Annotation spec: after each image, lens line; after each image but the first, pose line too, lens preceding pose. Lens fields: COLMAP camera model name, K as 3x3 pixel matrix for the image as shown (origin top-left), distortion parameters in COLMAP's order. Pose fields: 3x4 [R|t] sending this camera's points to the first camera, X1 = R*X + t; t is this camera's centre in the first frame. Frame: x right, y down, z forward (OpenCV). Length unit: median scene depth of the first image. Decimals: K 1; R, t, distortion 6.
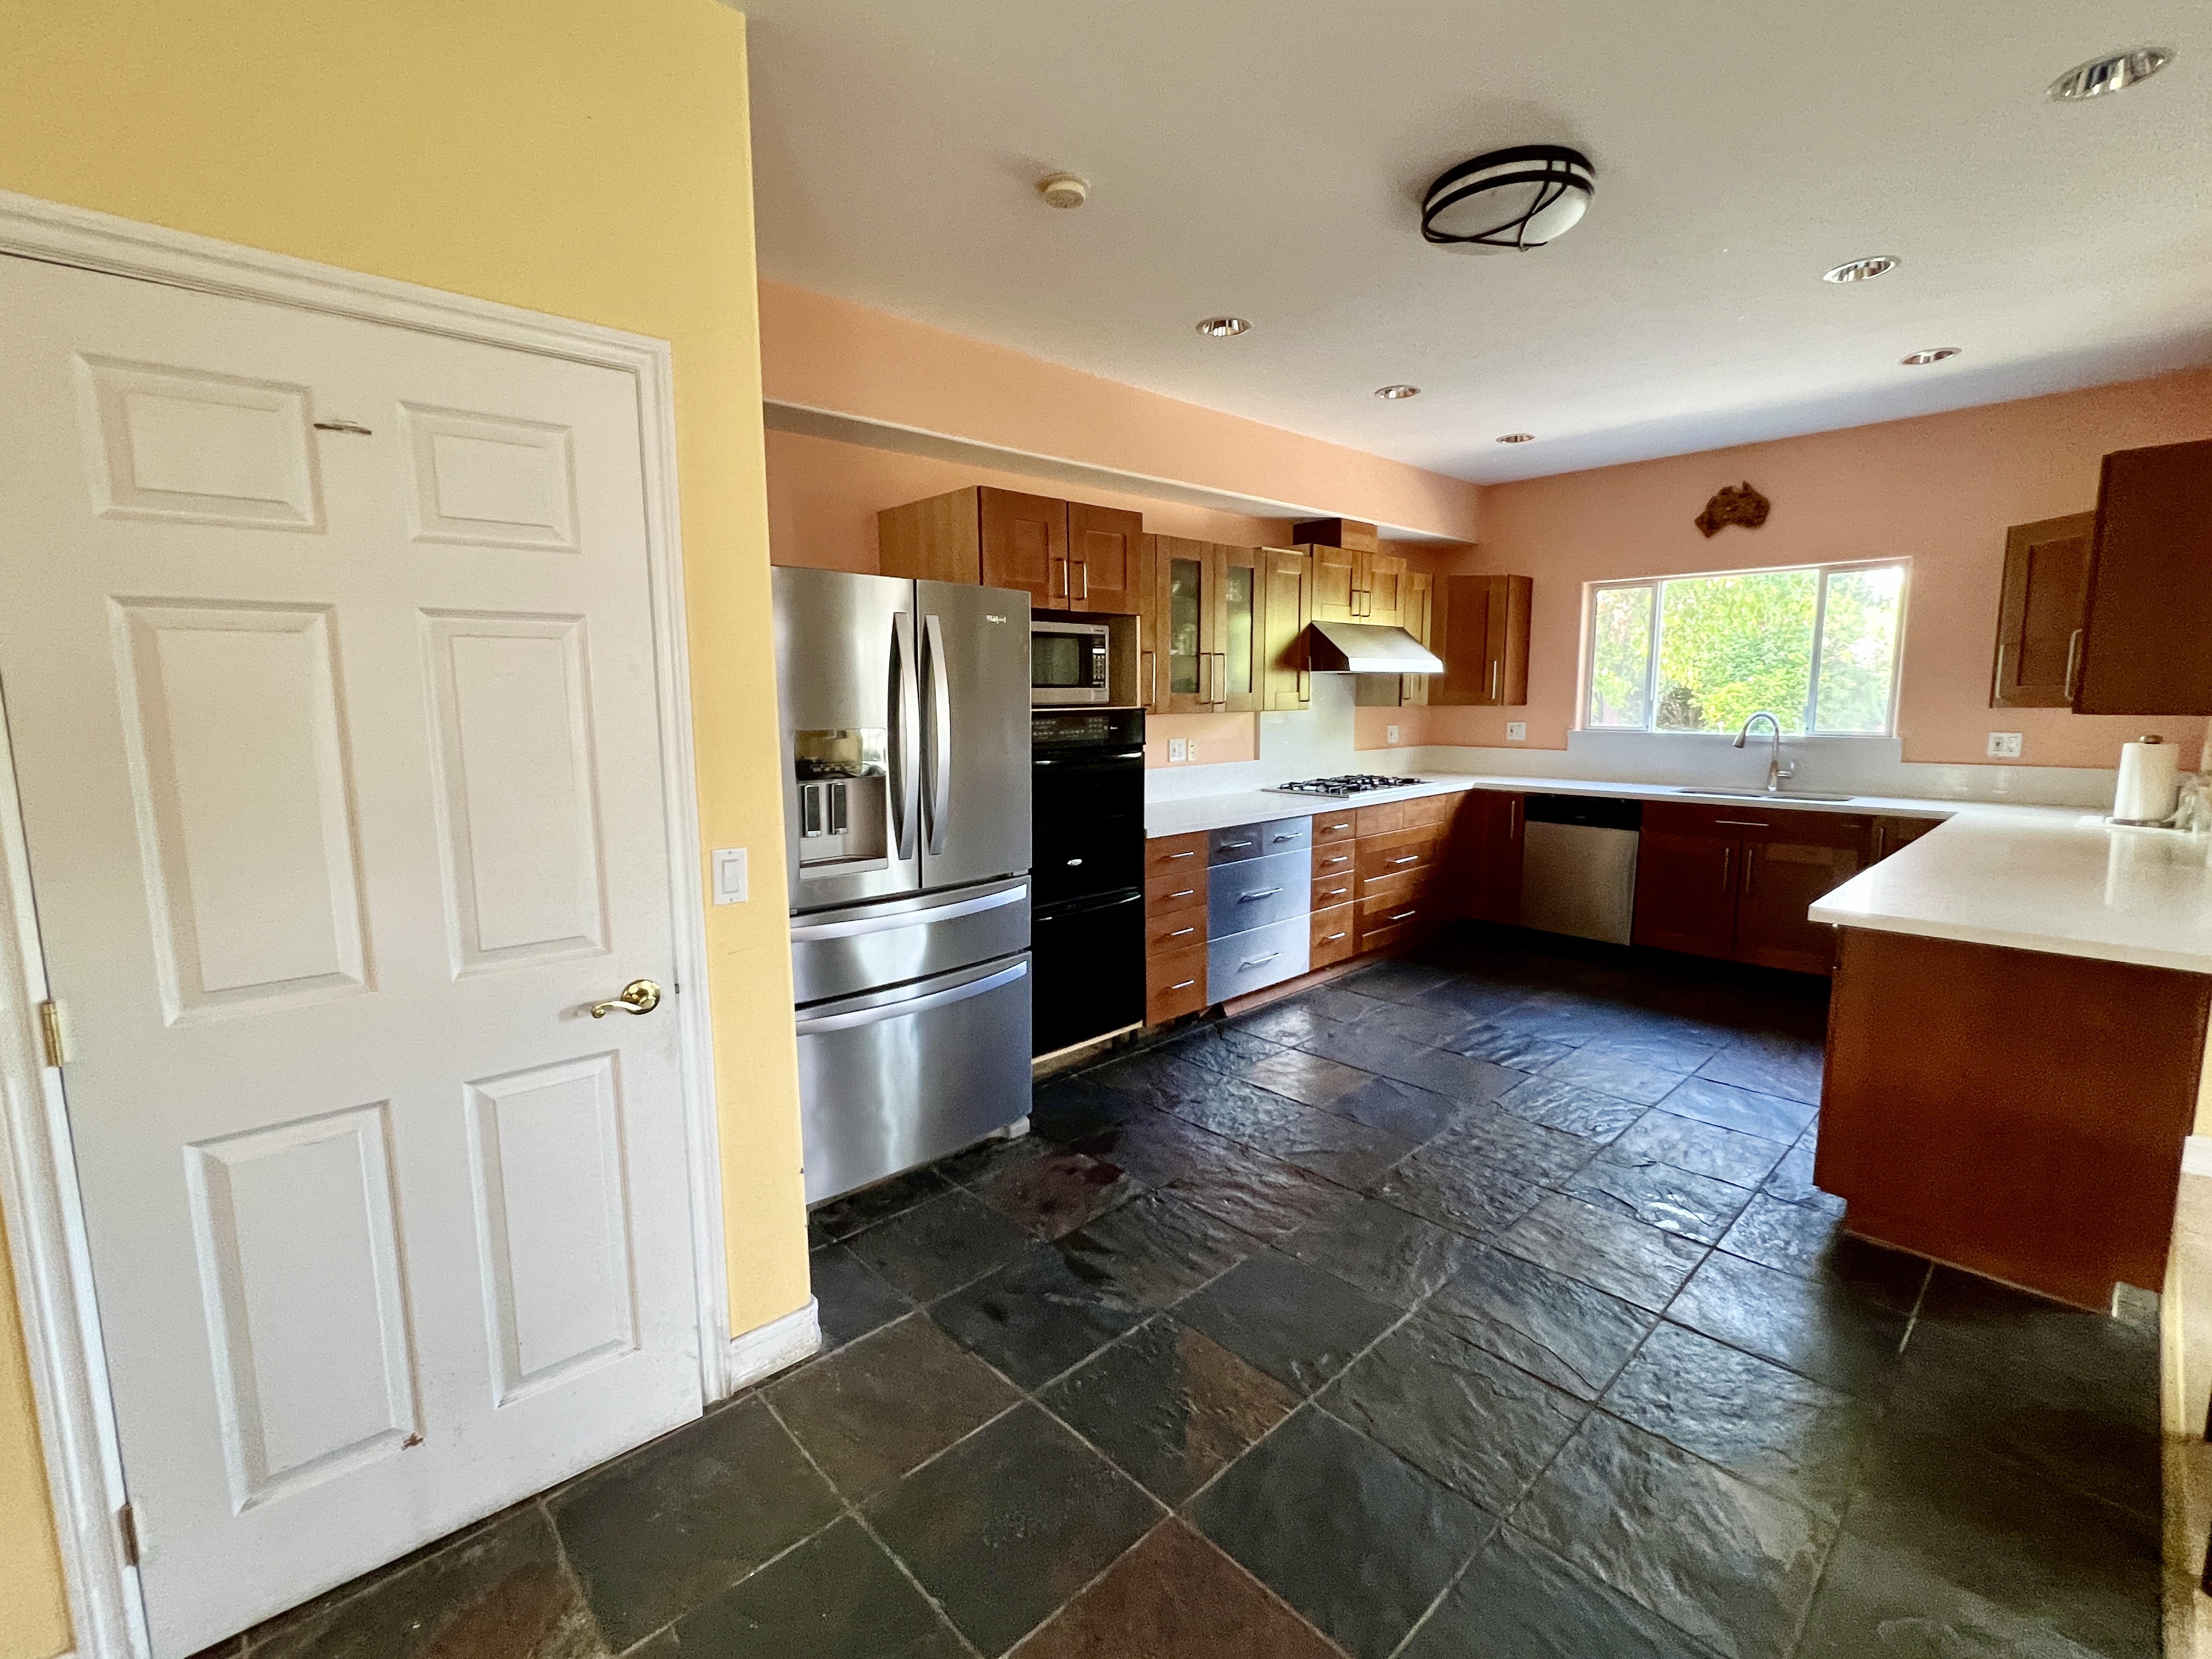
lens RADIAL K [[982.5, 0, 1111.5], [0, 982.5, 830.4], [0, 0, 1]] dist [0.010082, -0.000445]
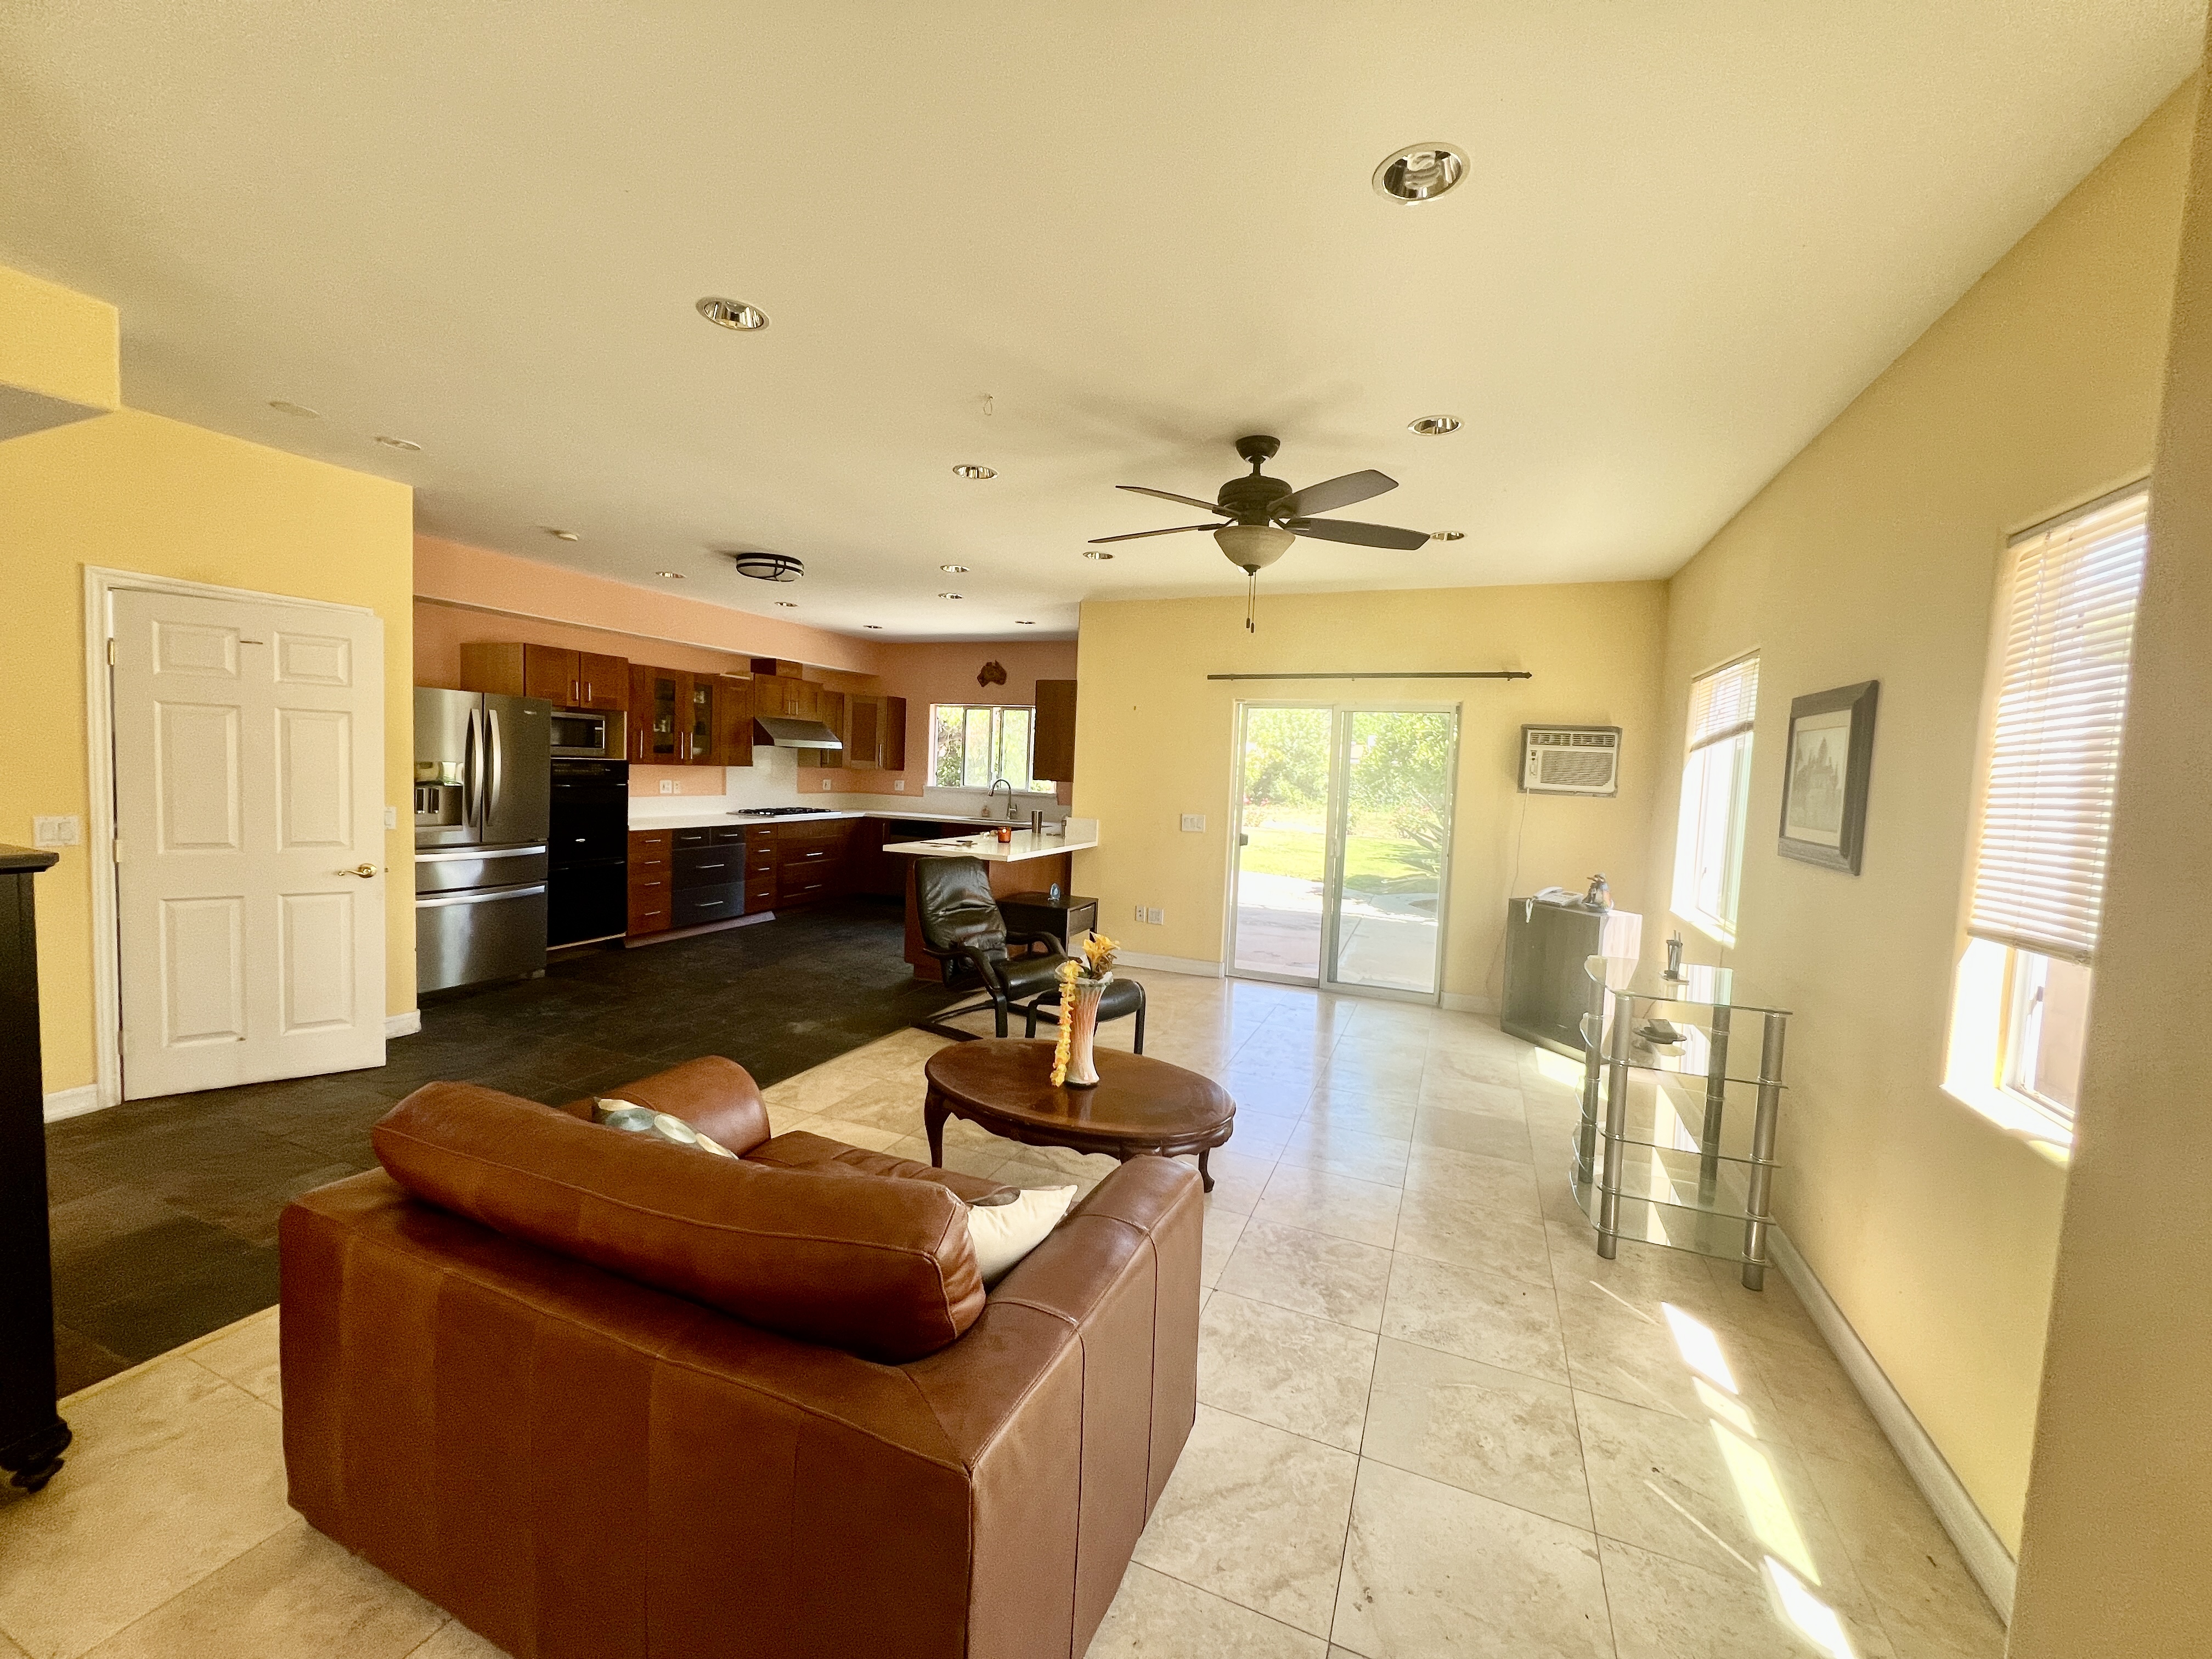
lens RADIAL K [[880.9, 0, 1103.5], [0, 880.9, 819.3], [0, 0, 1]] dist [-0.004743, -0.000497]
pose [[0.913142, 0.019007, 0.407198, 0.209813], [0.010398, 0.997501, -0.069879, 0.132846], [-0.407509, 0.068044, 0.910663, -1.030277]]
